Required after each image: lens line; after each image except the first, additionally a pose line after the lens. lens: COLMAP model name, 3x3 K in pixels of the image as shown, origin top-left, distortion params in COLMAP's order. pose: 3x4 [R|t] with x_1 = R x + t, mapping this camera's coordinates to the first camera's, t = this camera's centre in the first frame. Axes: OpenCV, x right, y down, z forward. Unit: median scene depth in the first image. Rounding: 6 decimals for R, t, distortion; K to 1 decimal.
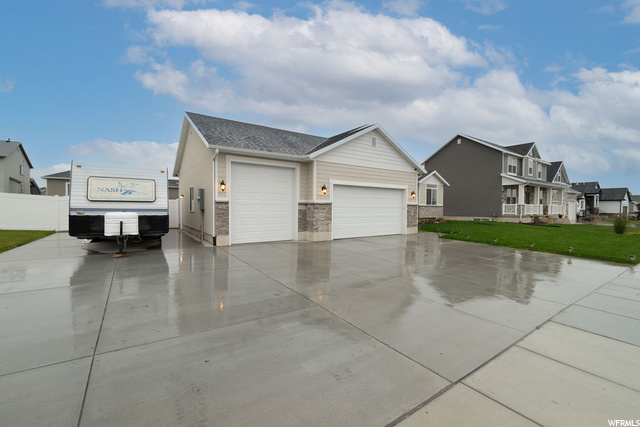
lens RADIAL K [[272.4, 0, 320.0], [0, 272.4, 213.5], [0, 0, 1]] dist [-0.000857, -0.000163]
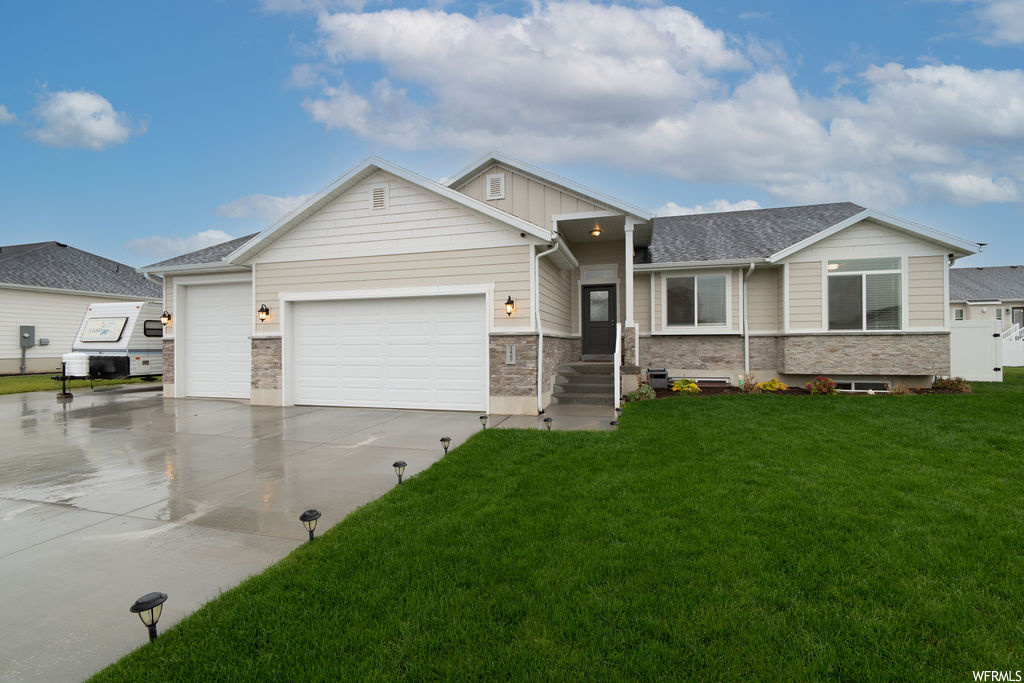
lens RADIAL K [[435.8, 0, 512.0], [0, 435.8, 341.5], [0, 0, 1]] dist [-0.000857, -0.000163]
pose [[0.641122, -0.017941, -0.767230, 0.974532], [-0.005741, 0.999587, -0.028172, -0.007186], [0.767418, 0.022466, 0.640753, 0.781476]]
